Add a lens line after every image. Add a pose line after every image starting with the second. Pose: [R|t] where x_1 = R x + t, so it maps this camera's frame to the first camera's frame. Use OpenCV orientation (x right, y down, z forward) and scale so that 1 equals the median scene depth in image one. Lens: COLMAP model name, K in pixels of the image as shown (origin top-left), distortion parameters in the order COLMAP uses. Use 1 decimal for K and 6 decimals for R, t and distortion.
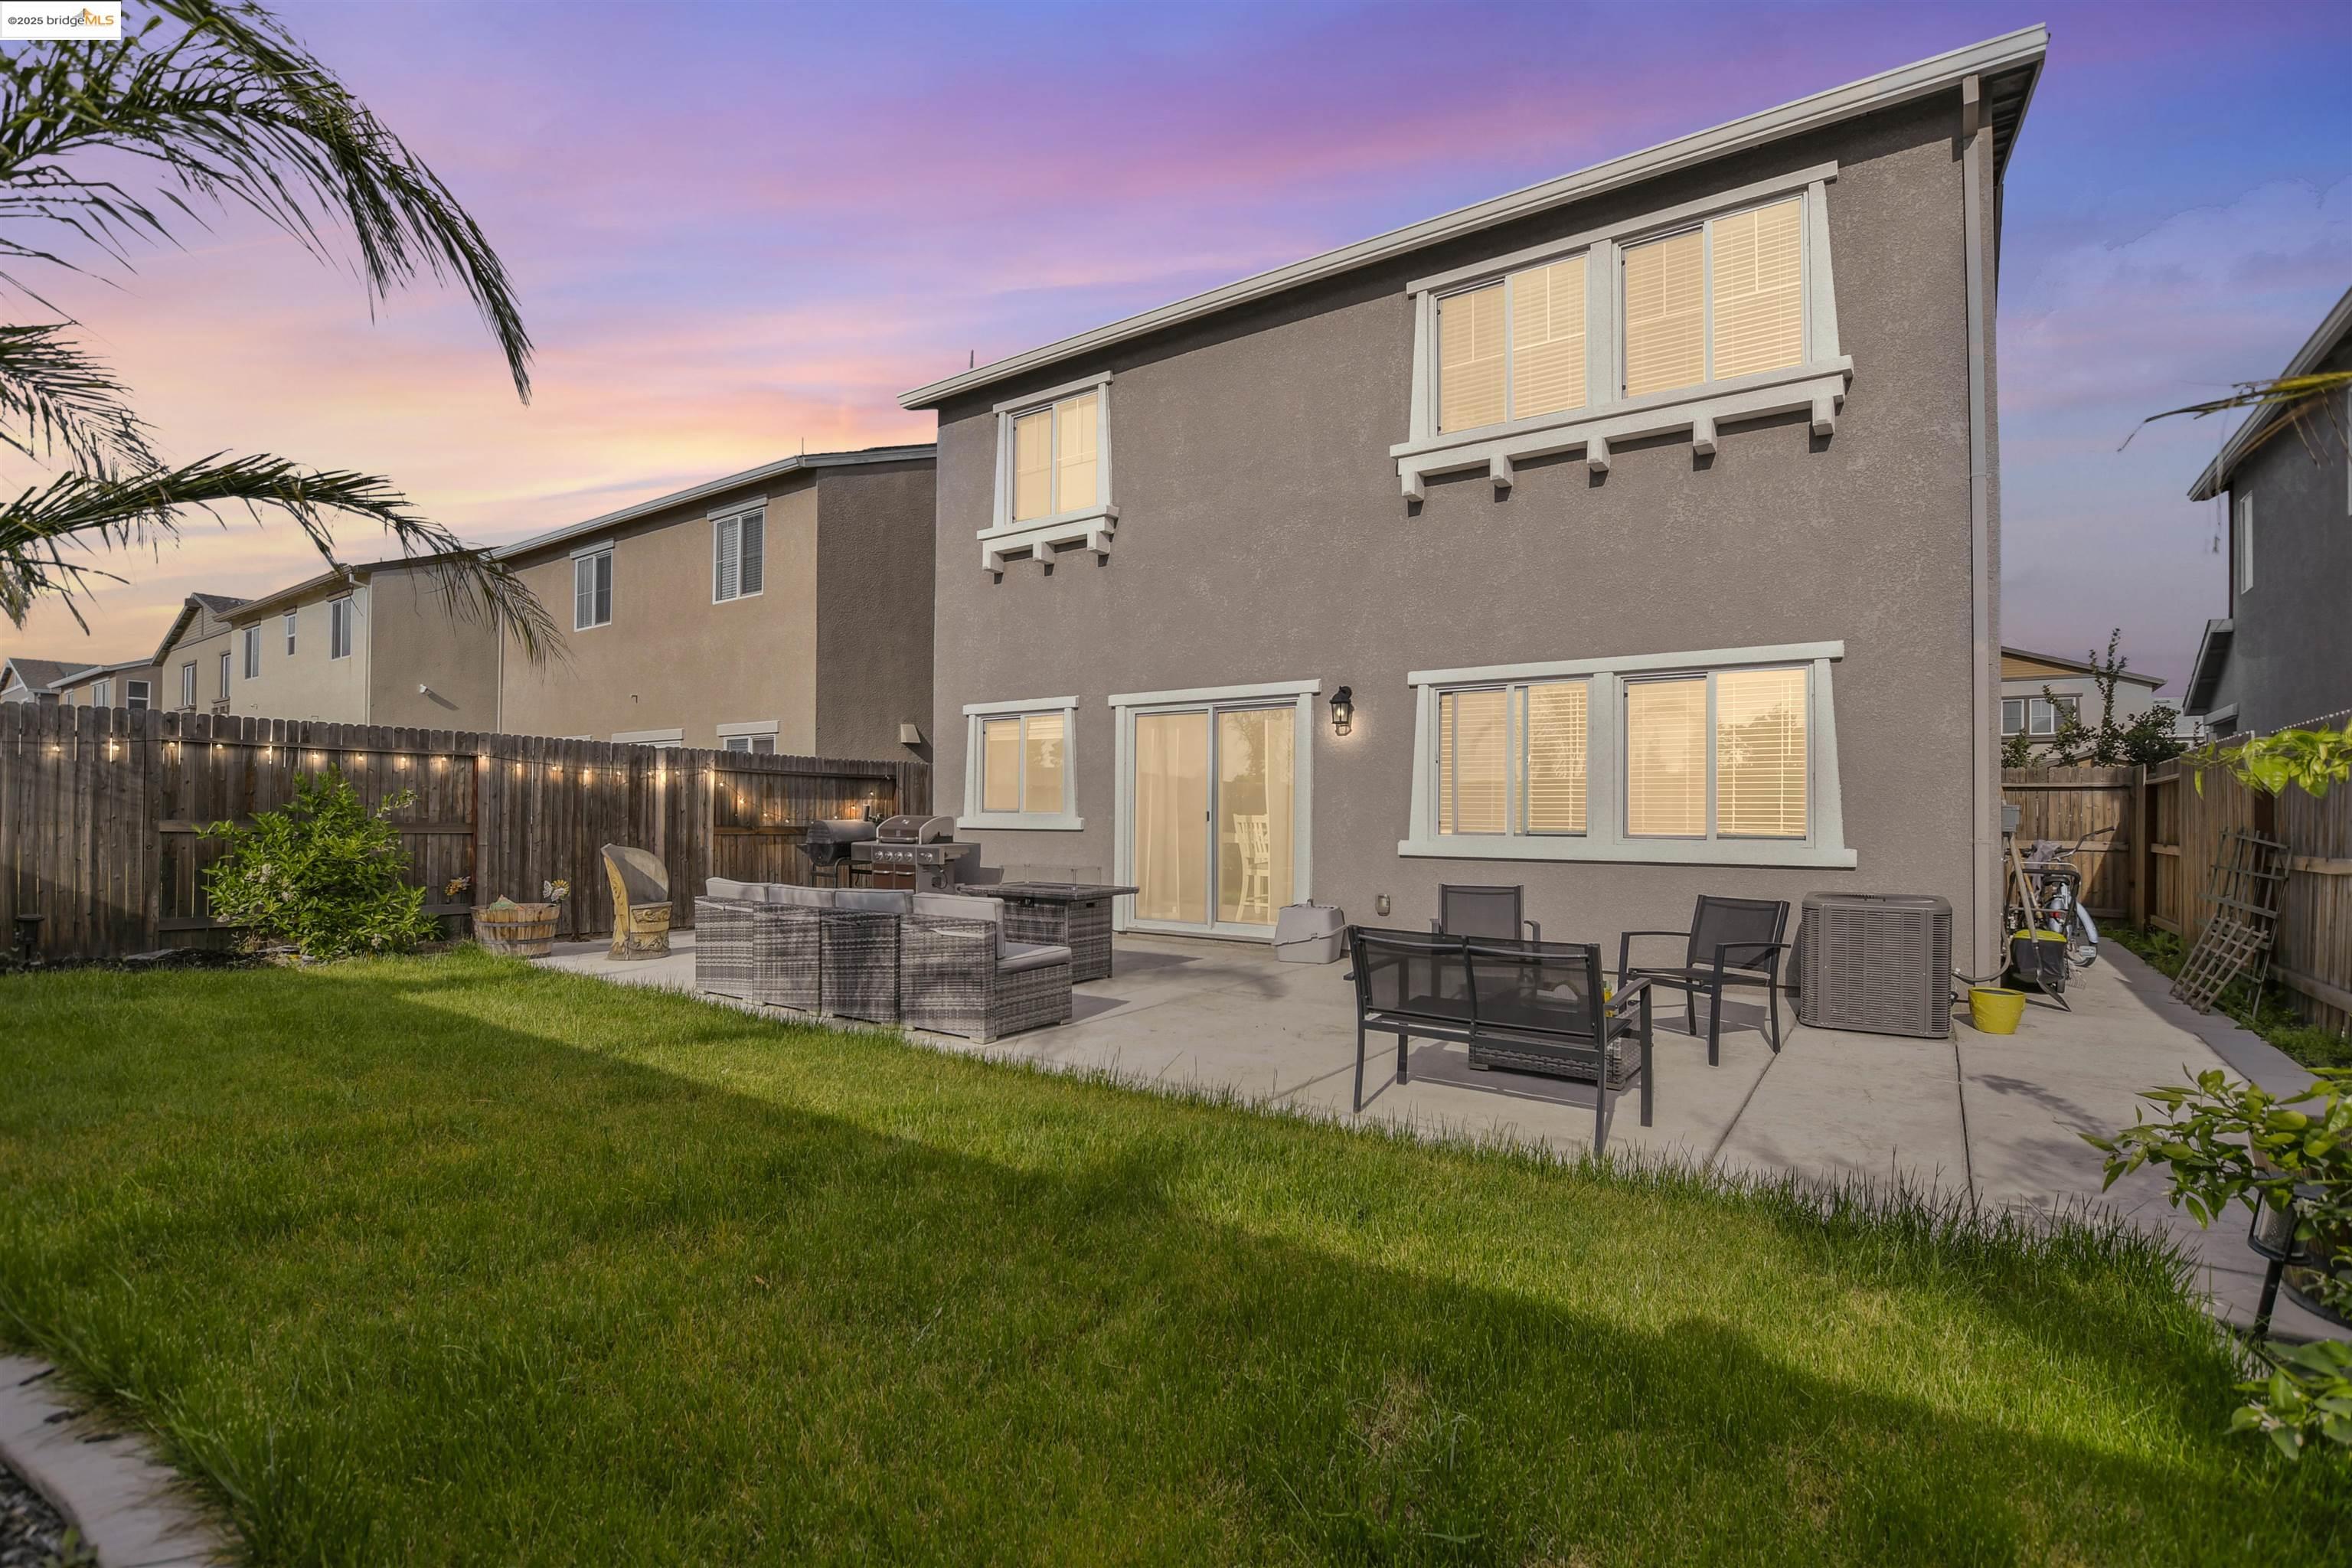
lens RADIAL K [[1098.3, 0, 1157.7], [0, 1098.3, 800.7], [0, 0, 1]] dist [-0.032409, 0.001180]
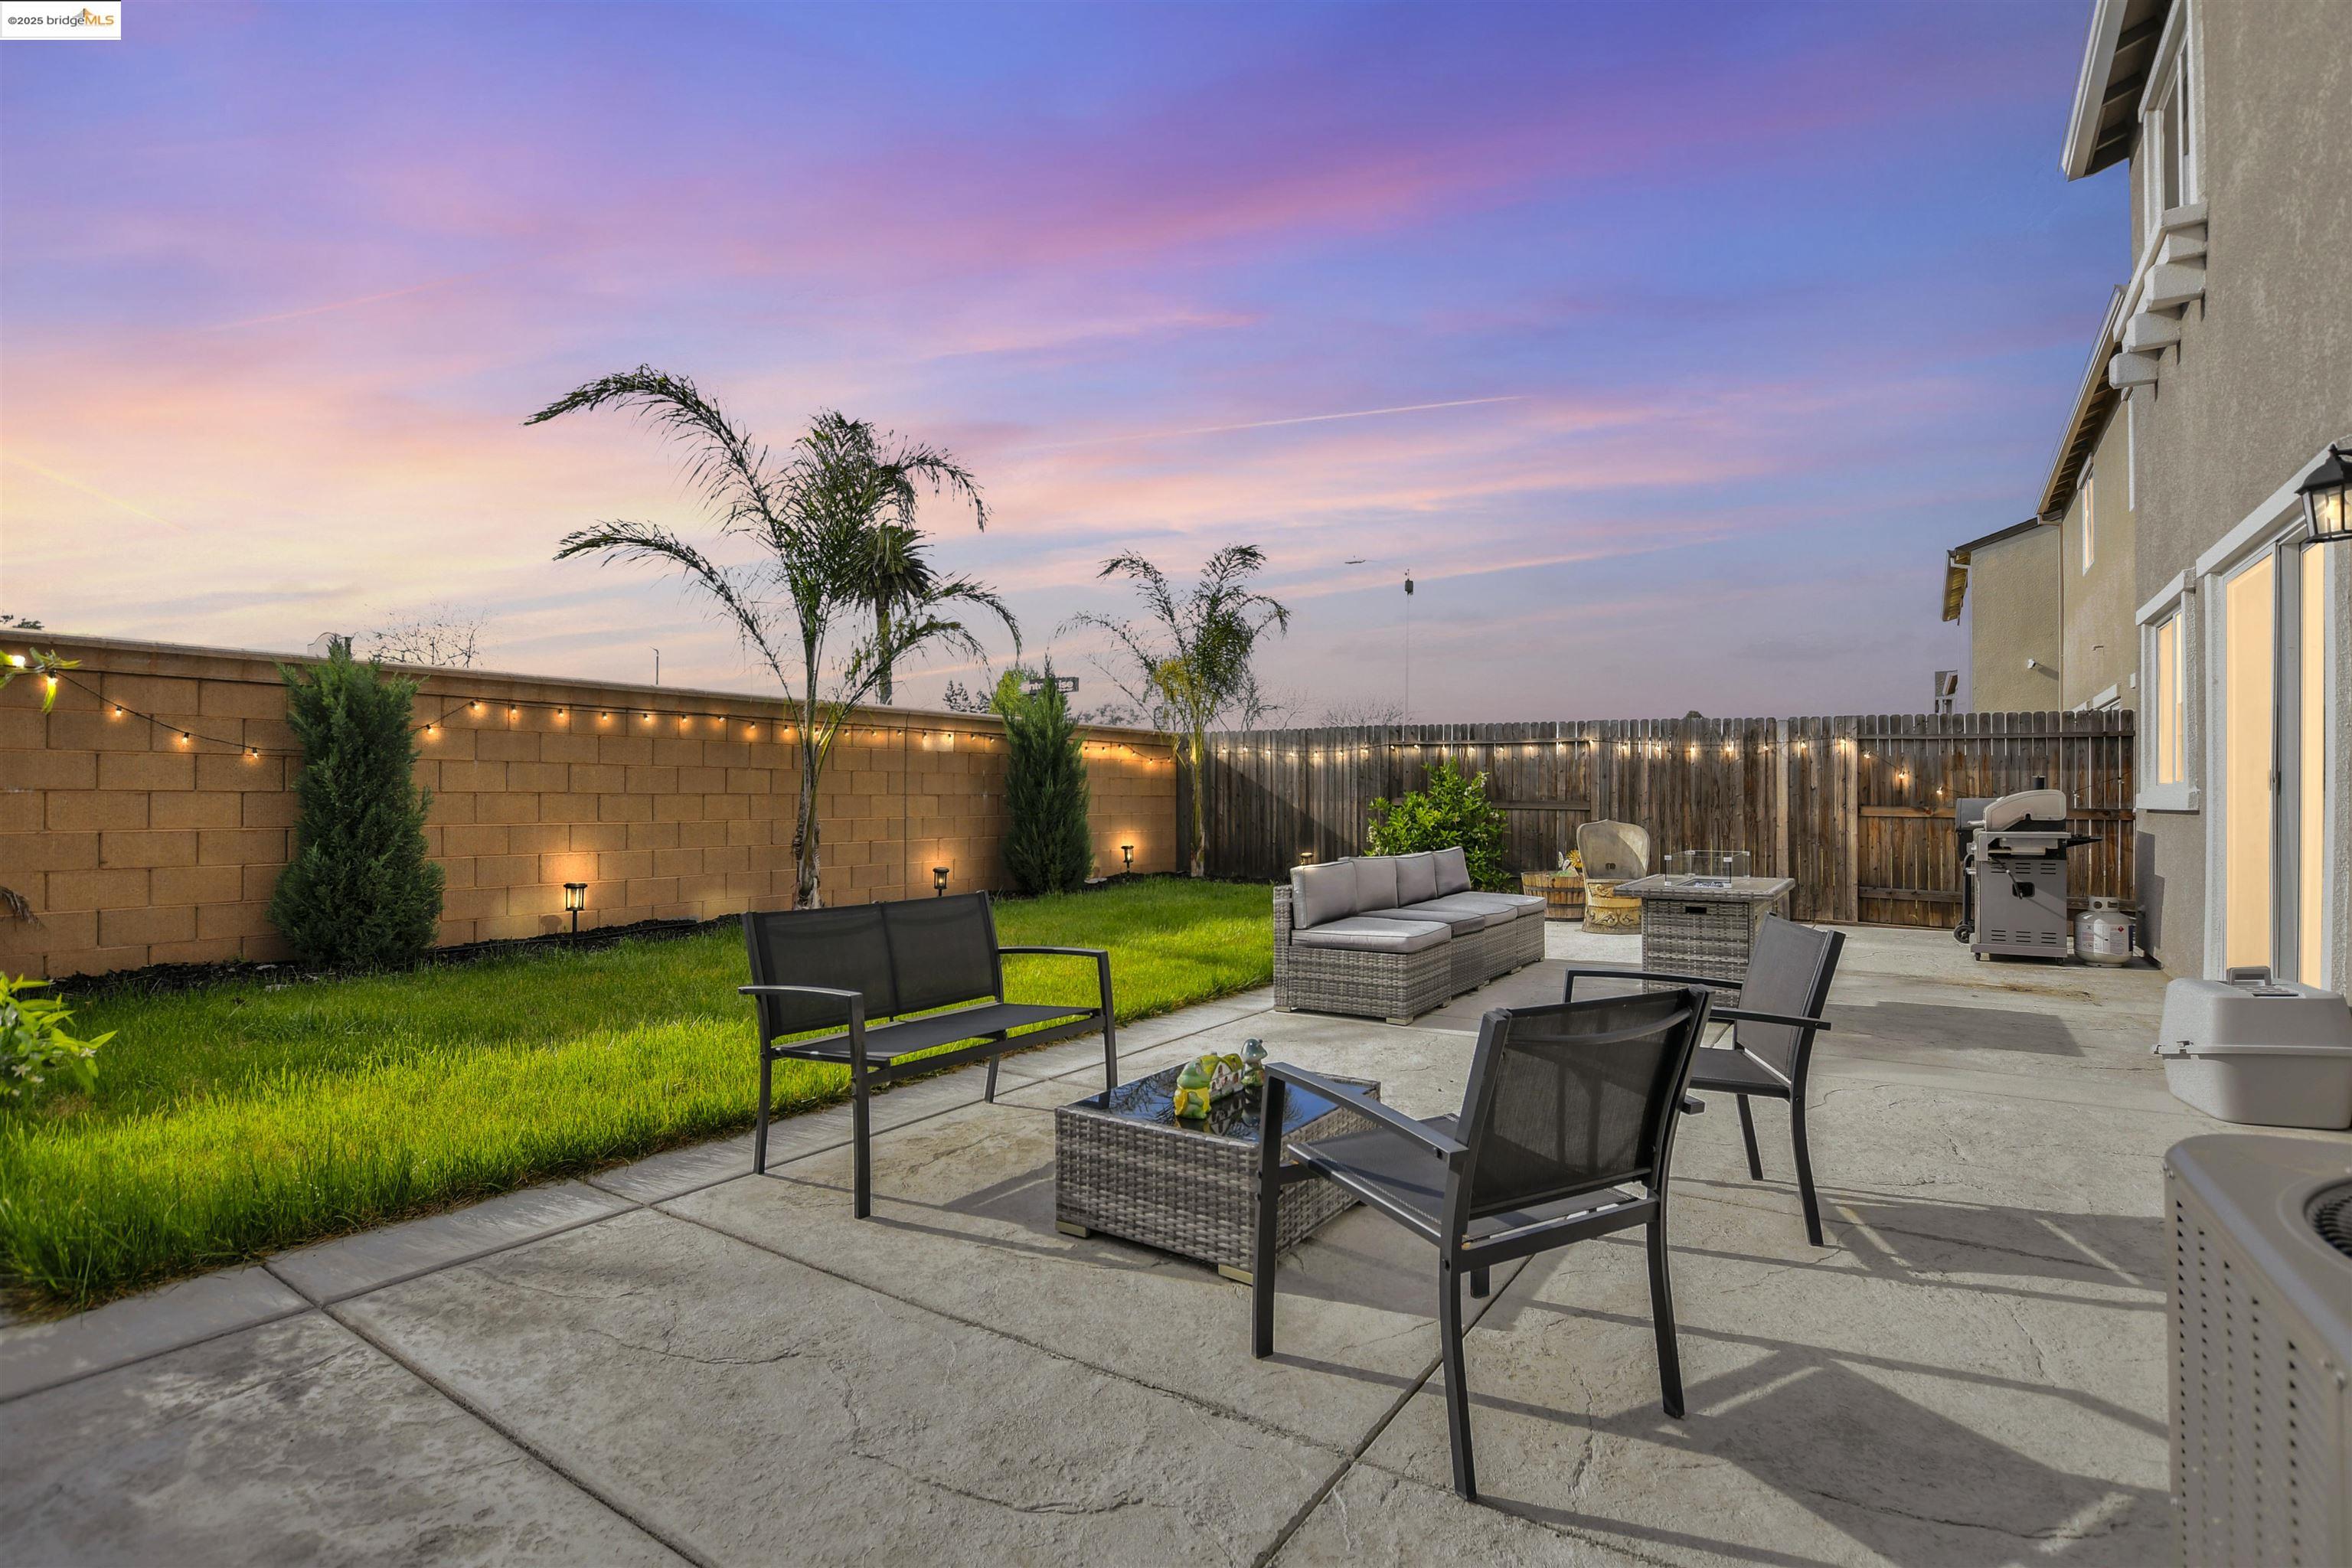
lens RADIAL K [[1098.3, 0, 1159.5], [0, 1098.3, 786.7], [0, 0, 1]] dist [-0.032409, 0.001180]
pose [[-0.000282, -0.018496, -0.999829, 0.473381], [0.009577, 0.999783, -0.018498, 0.021211], [0.999954, -0.009580, -0.000104, 0.513046]]
